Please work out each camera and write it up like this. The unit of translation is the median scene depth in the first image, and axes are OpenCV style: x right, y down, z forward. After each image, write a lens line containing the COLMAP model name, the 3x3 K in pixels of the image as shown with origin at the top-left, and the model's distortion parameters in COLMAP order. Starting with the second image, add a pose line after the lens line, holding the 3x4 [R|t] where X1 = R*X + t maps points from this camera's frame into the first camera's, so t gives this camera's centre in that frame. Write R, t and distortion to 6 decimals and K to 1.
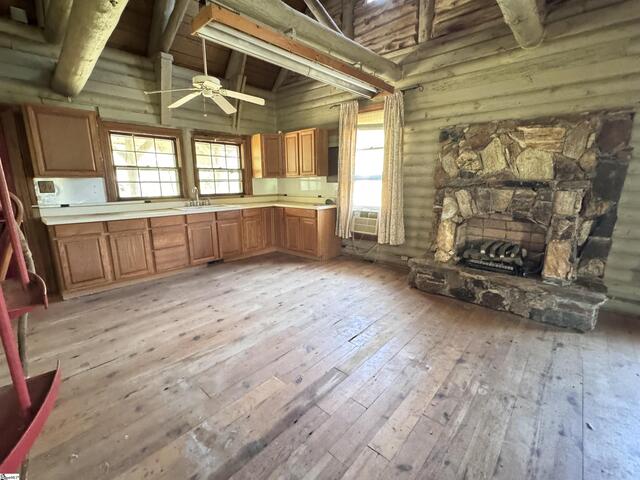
lens RADIAL K [[286.3, 0, 320.0], [0, 286.3, 238.4], [0, 0, 1]] dist [-0.000427, 0.000264]
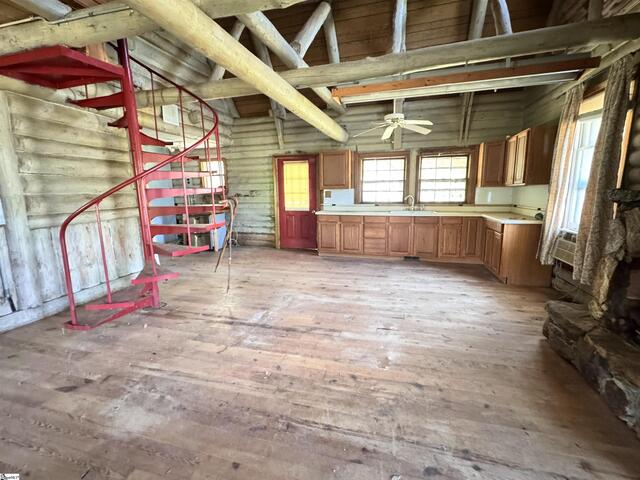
lens RADIAL K [[286.3, 0, 320.0], [0, 286.3, 238.4], [0, 0, 1]] dist [-0.000427, 0.000264]
pose [[0.442176, 0.148419, -0.884564, 0.628598], [-0.167744, 0.982497, 0.080999, -0.038508], [0.881103, 0.112564, 0.459333, 0.131686]]
